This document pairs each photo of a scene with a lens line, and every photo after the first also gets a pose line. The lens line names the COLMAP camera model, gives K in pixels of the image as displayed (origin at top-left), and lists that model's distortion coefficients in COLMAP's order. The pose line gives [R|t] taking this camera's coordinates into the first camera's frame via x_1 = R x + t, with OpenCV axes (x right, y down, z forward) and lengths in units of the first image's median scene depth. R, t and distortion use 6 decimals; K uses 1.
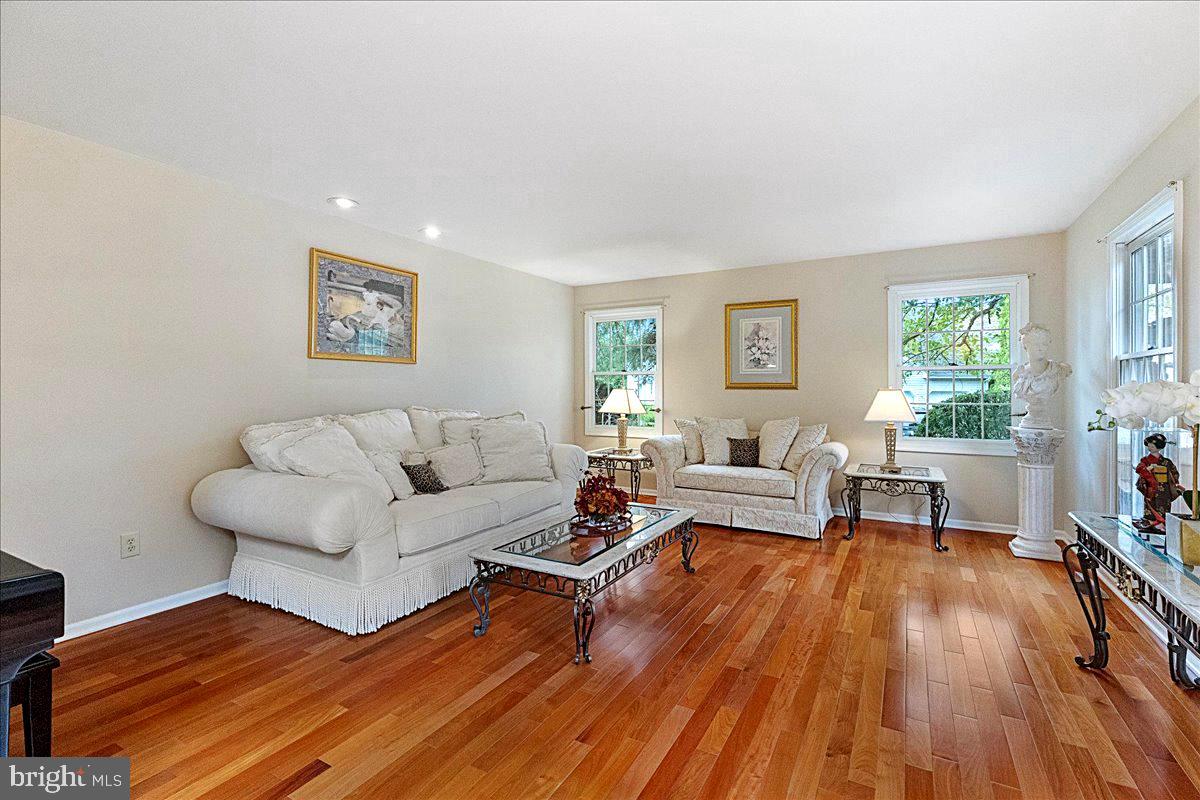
lens RADIAL K [[542.6, 0, 609.2], [0, 542.6, 392.2], [0, 0, 1]] dist [0.002747, -0.000785]
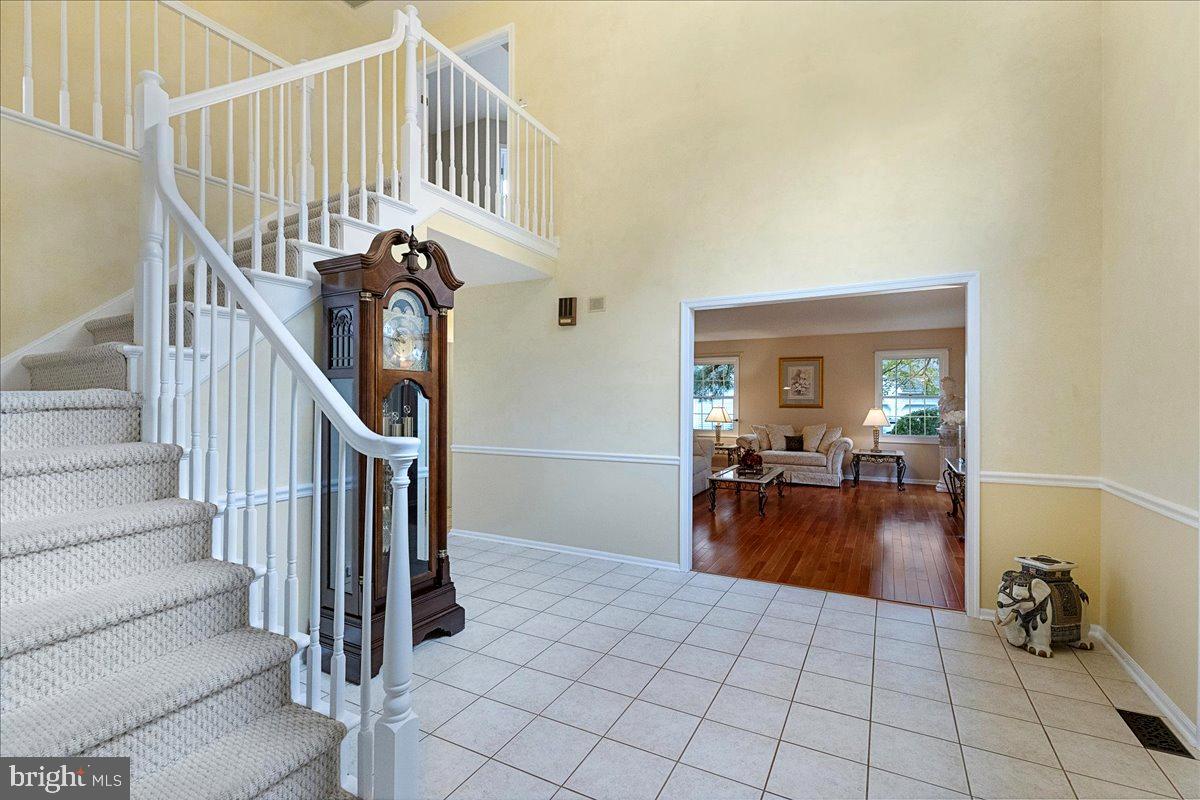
lens RADIAL K [[542.6, 0, 599.5], [0, 542.6, 401.6], [0, 0, 1]] dist [0.002747, -0.000785]
pose [[0.999846, 0.001981, 0.017413, -0.448317], [-0.001931, 0.999994, -0.002879, -0.021907], [-0.017419, 0.002845, 0.999844, -0.819939]]
